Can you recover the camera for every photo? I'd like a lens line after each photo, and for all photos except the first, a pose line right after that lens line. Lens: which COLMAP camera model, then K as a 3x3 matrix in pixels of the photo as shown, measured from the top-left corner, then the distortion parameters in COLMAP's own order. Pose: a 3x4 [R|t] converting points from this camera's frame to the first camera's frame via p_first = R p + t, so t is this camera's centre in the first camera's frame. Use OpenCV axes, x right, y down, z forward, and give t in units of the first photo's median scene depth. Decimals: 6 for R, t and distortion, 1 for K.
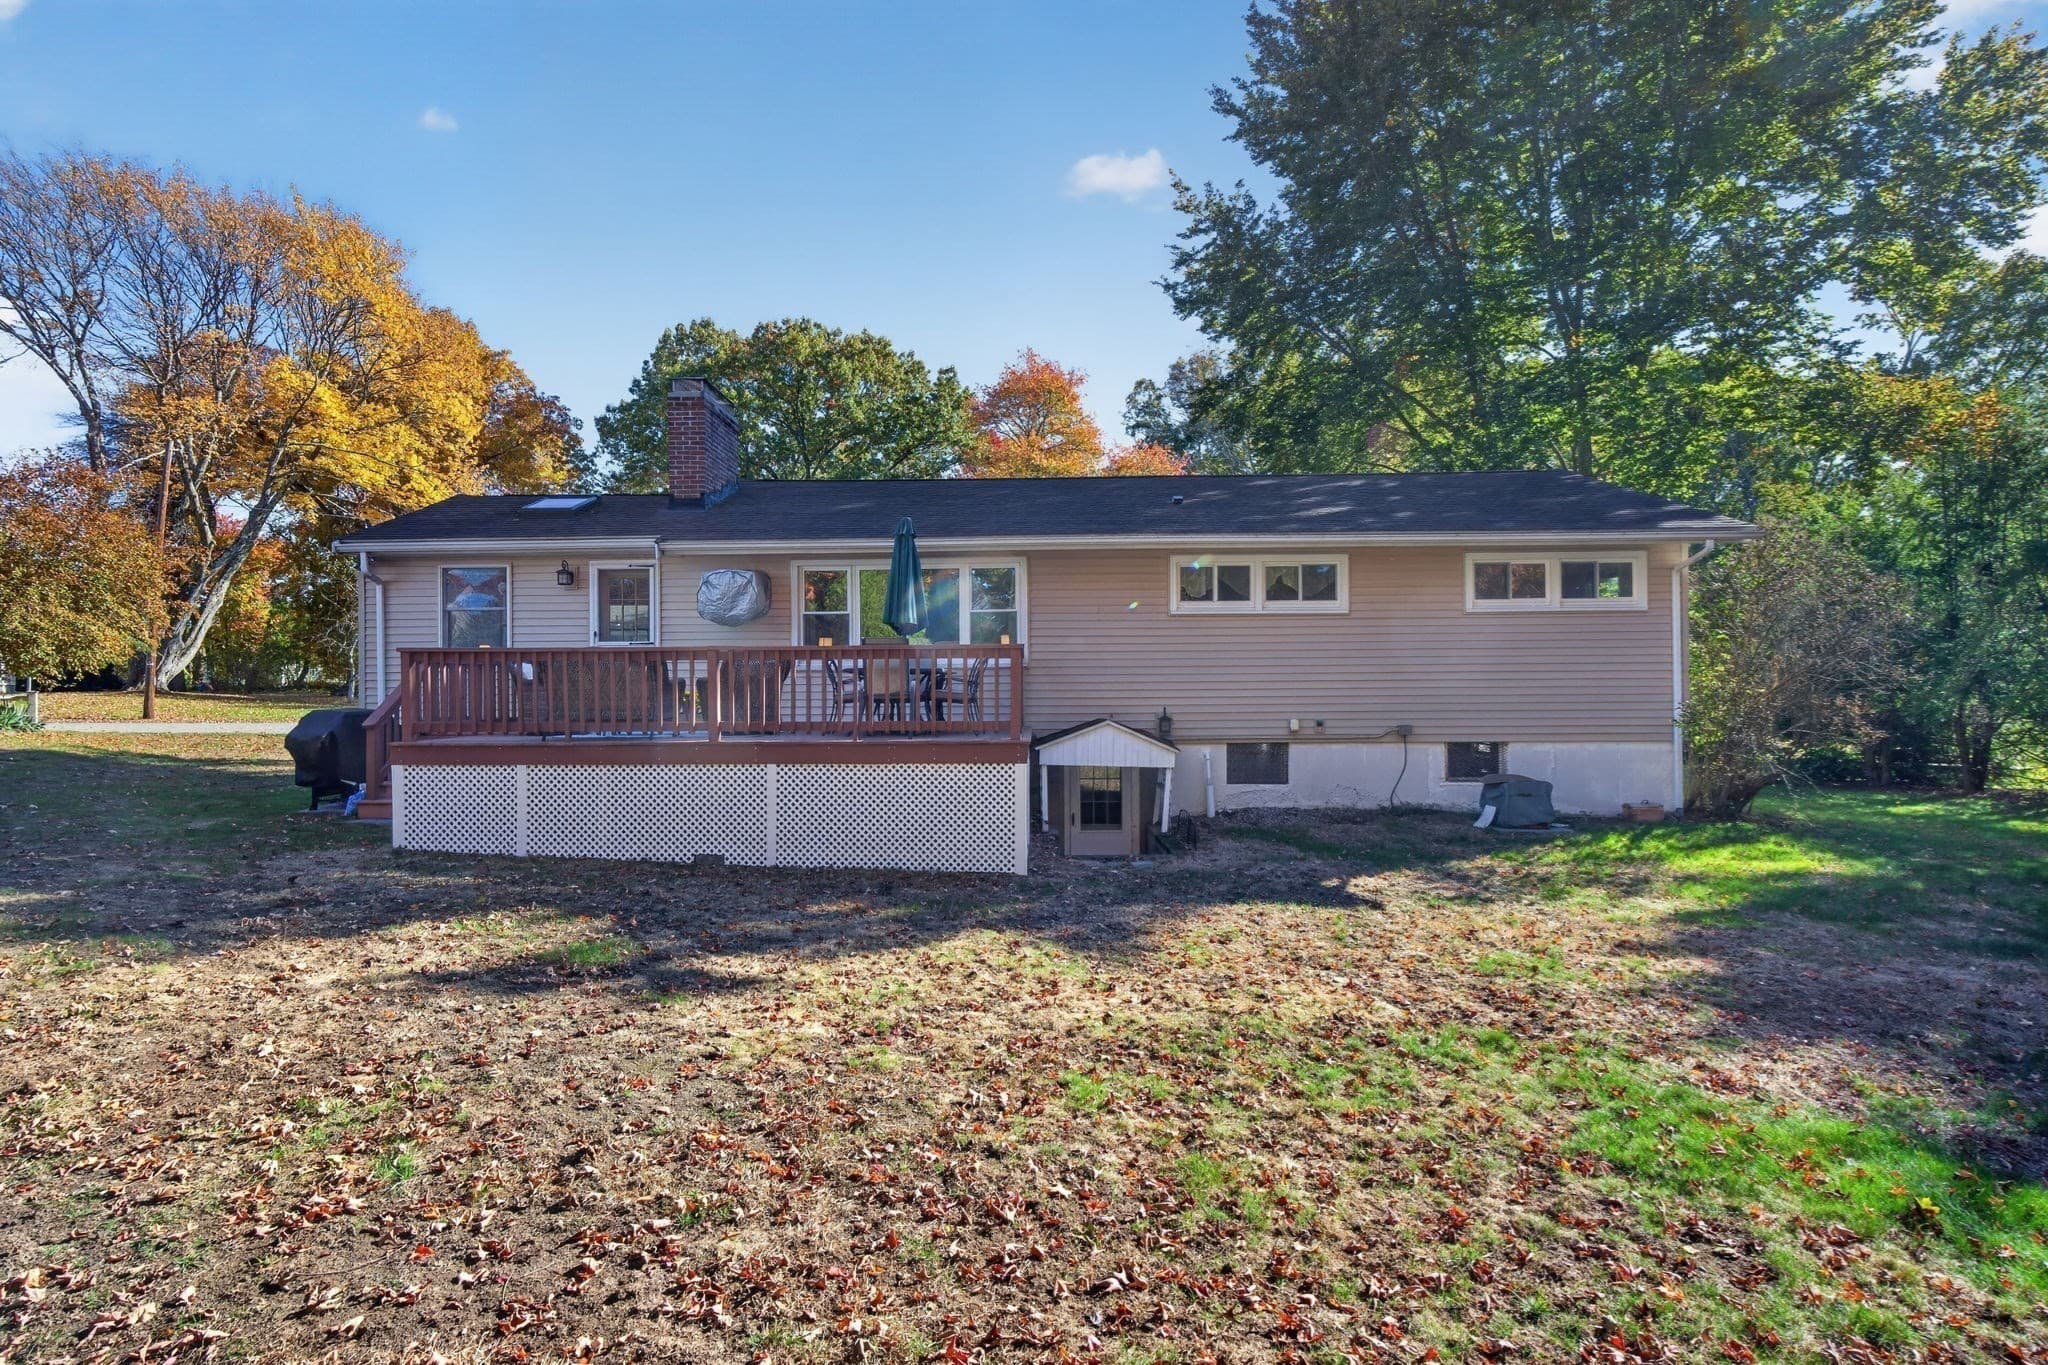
lens RADIAL K [[1034.7, 0, 1024.0], [0, 1034.7, 682.5], [0, 0, 1]] dist [0.000446, -0.000524]
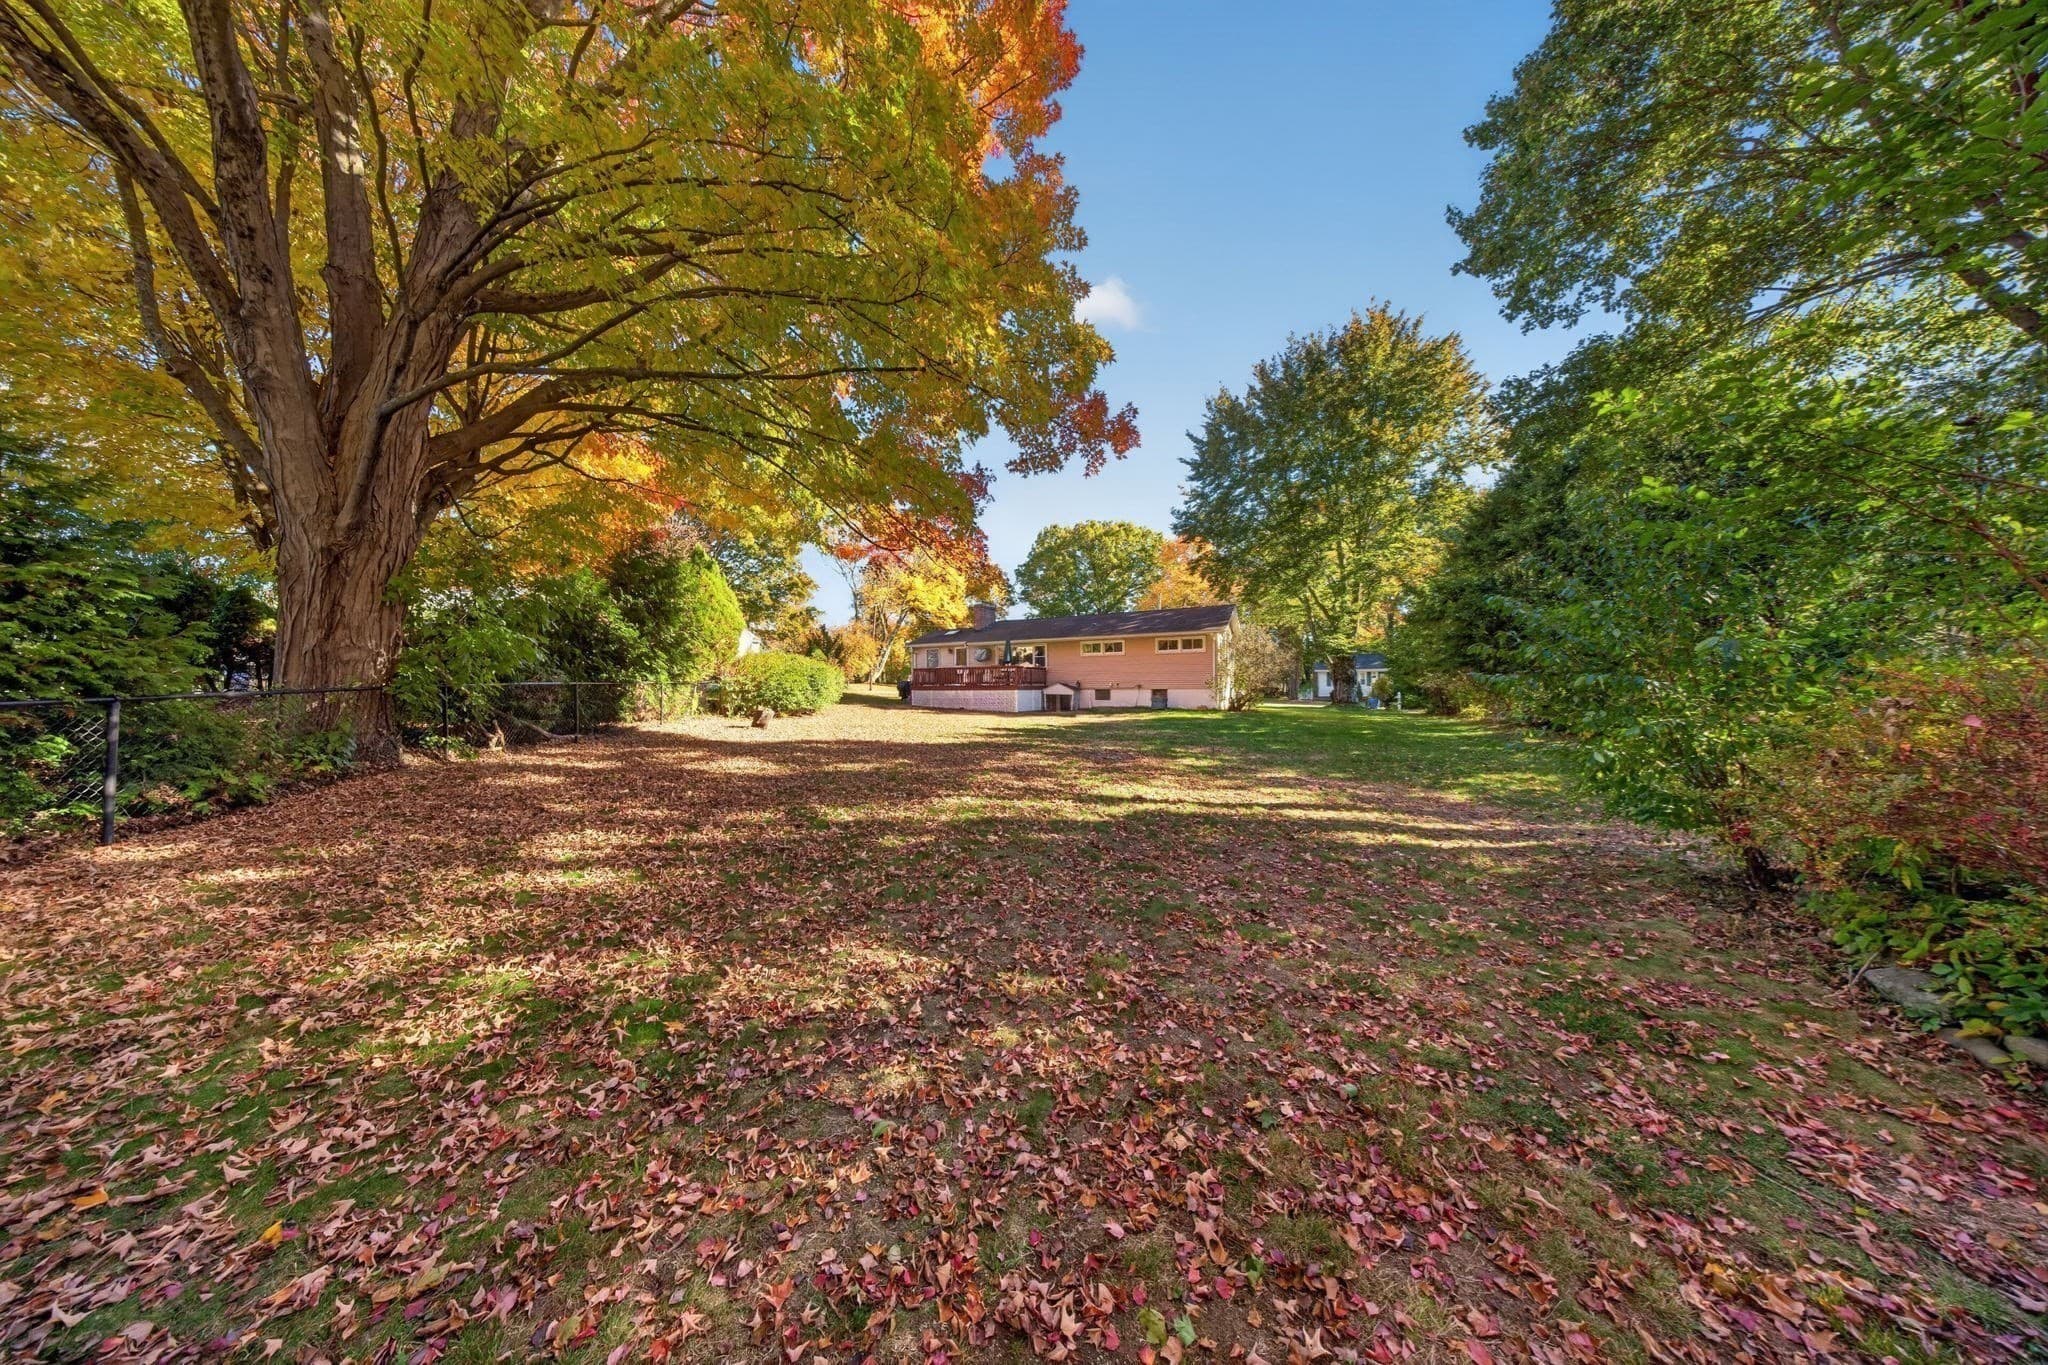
lens RADIAL K [[922.2, 0, 1016.0], [0, 922.2, 691.7], [0, 0, 1]] dist [0.002347, 0.000287]
pose [[0.862785, -0.001822, -0.505568, 0.910902], [0.000929, 0.999998, -0.002017, 0.039941], [0.505571, 0.001271, 0.862784, -1.142473]]
